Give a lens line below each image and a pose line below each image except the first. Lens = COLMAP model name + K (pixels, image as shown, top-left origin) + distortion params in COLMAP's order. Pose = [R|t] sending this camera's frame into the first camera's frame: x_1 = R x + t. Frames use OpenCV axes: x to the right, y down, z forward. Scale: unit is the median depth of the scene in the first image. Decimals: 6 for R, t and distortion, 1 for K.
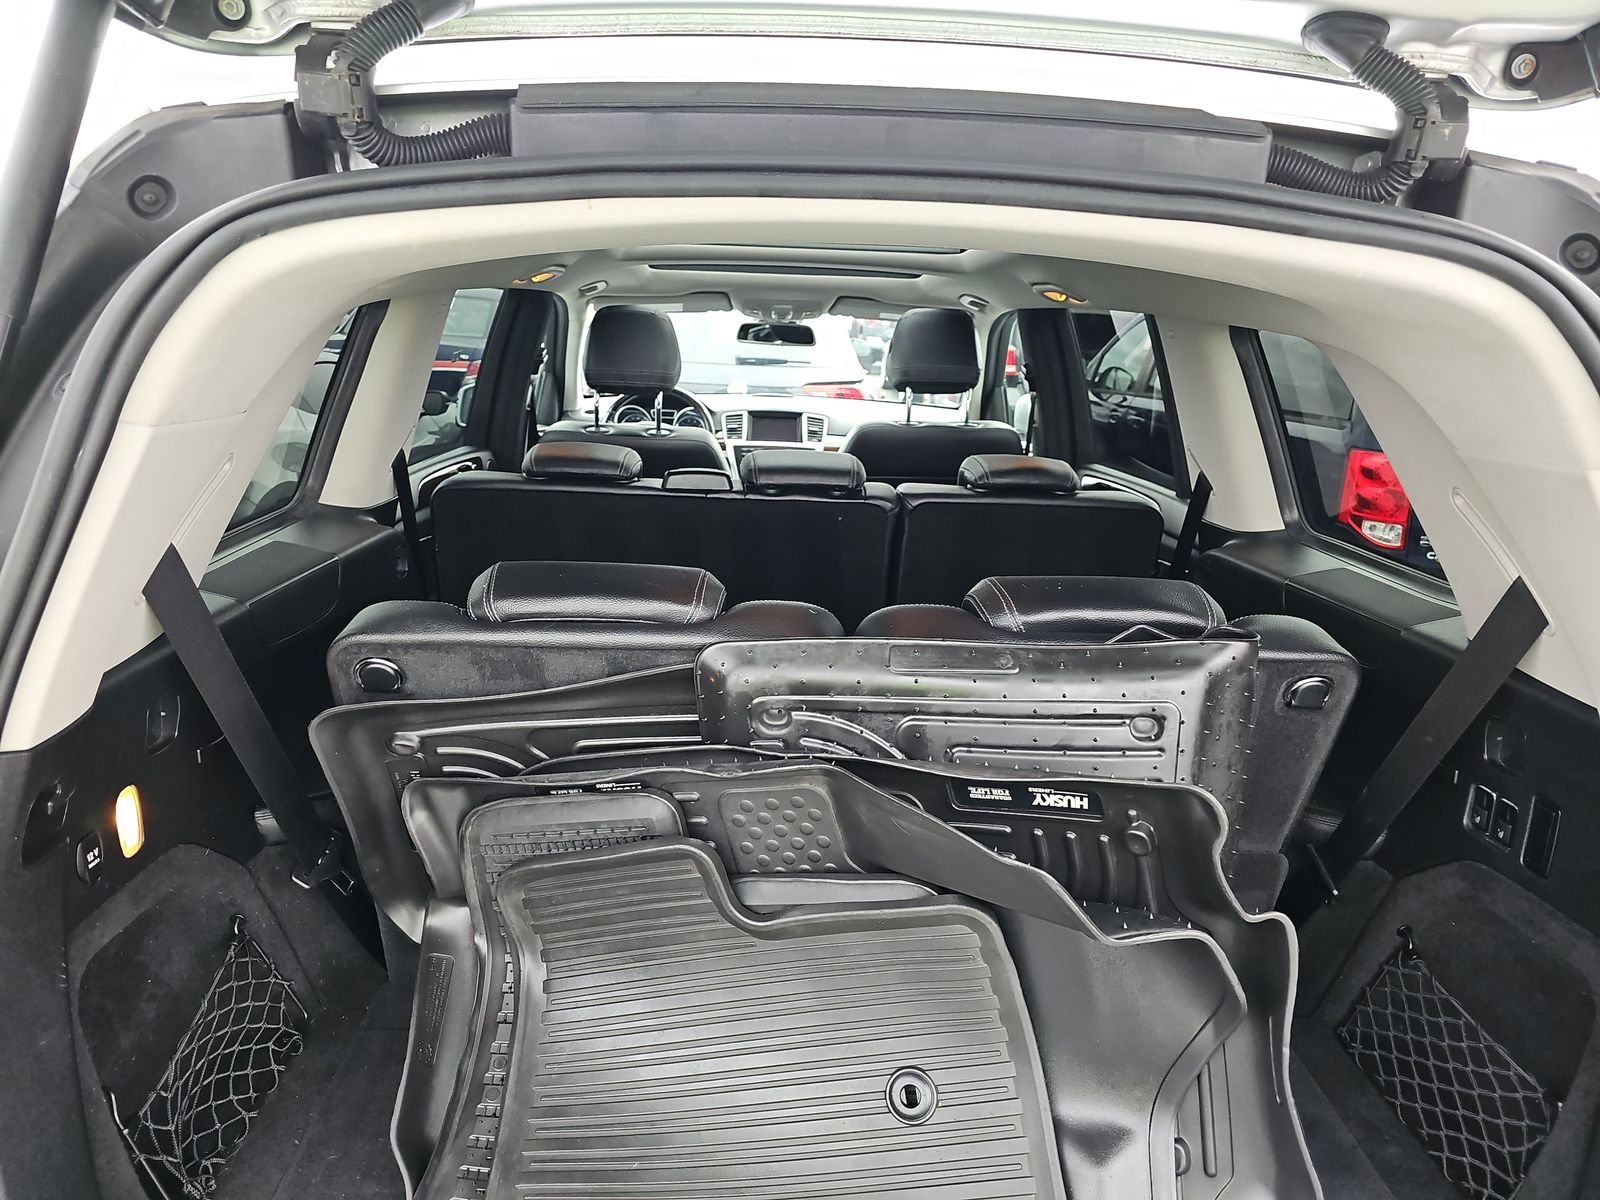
lens RADIAL K [[1065.5, 0, 784.1], [0, 1065.5, 600.7], [0, 0, 1]] dist [0.074781, -0.061400]
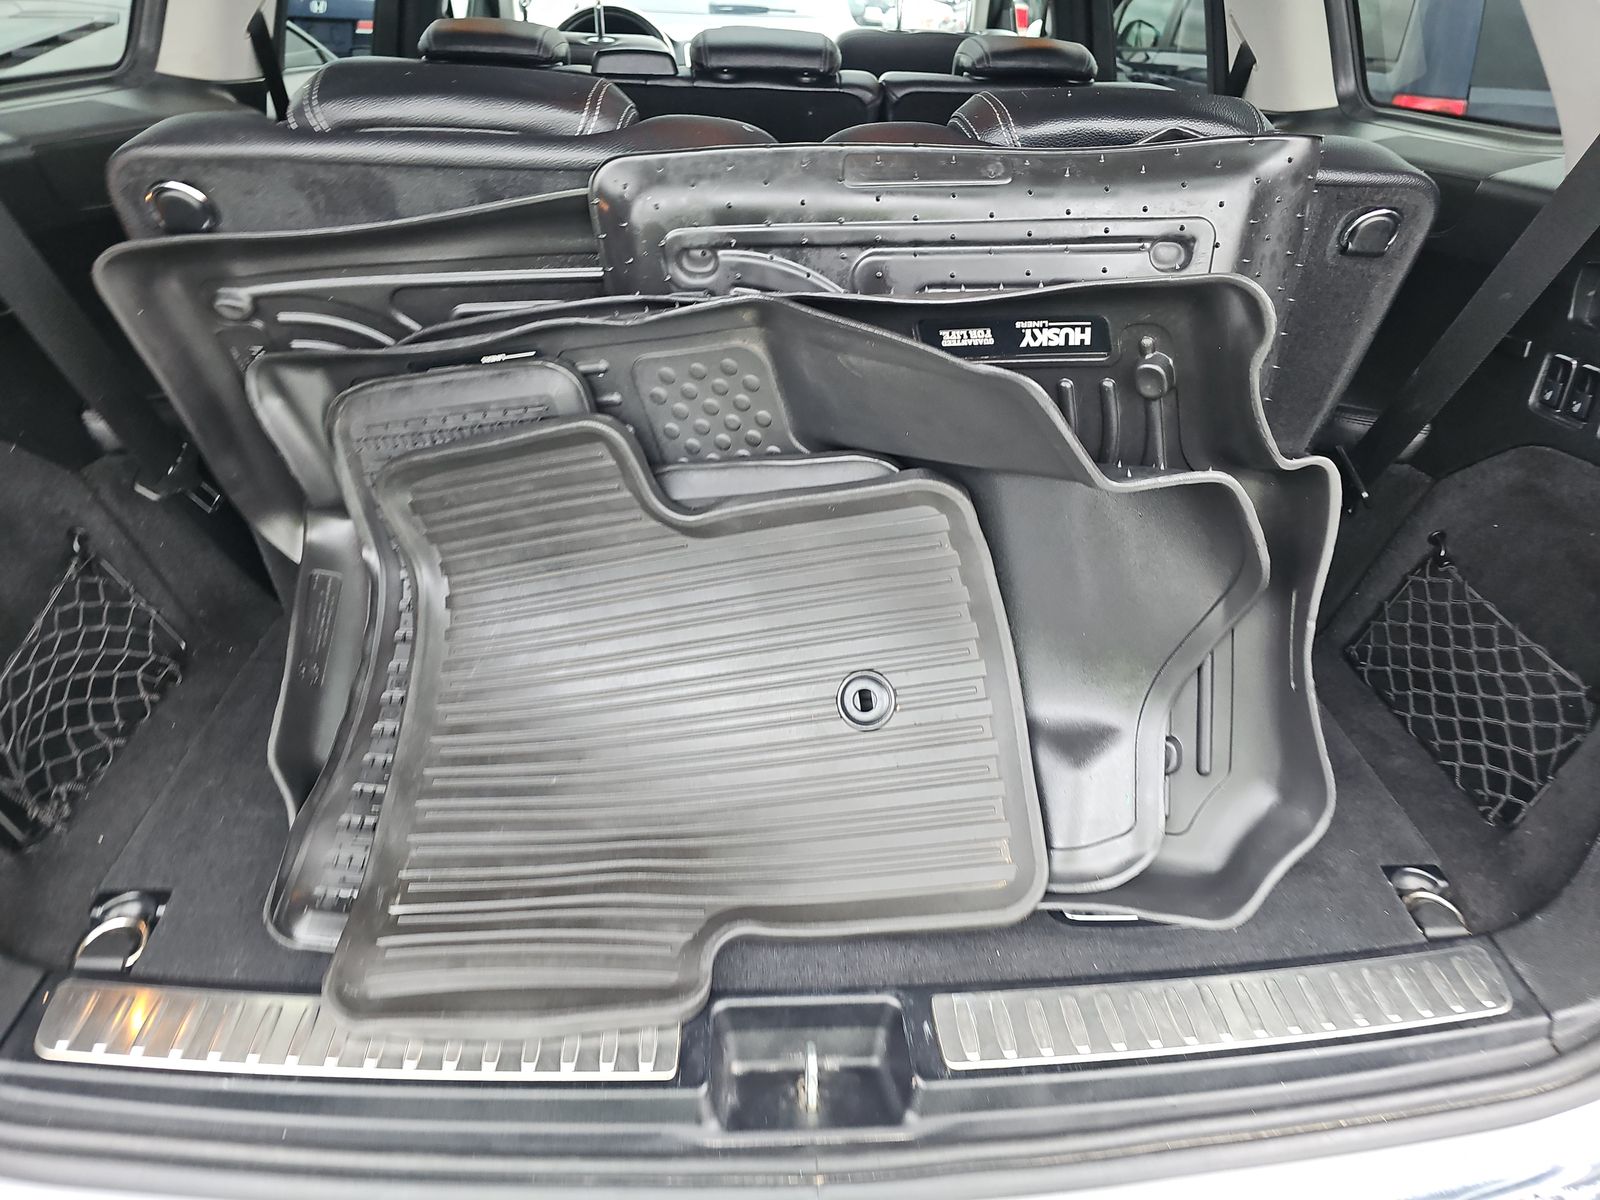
lens RADIAL K [[1056.4, 0, 797.9], [0, 1056.4, 583.2], [0, 0, 1]] dist [0.096074, -0.089024]
pose [[0.999787, -0.016536, 0.012365, 0.049591], [0.013191, 0.972239, 0.233617, 0.153467], [-0.015885, -0.233405, 0.972250, 0.177613]]
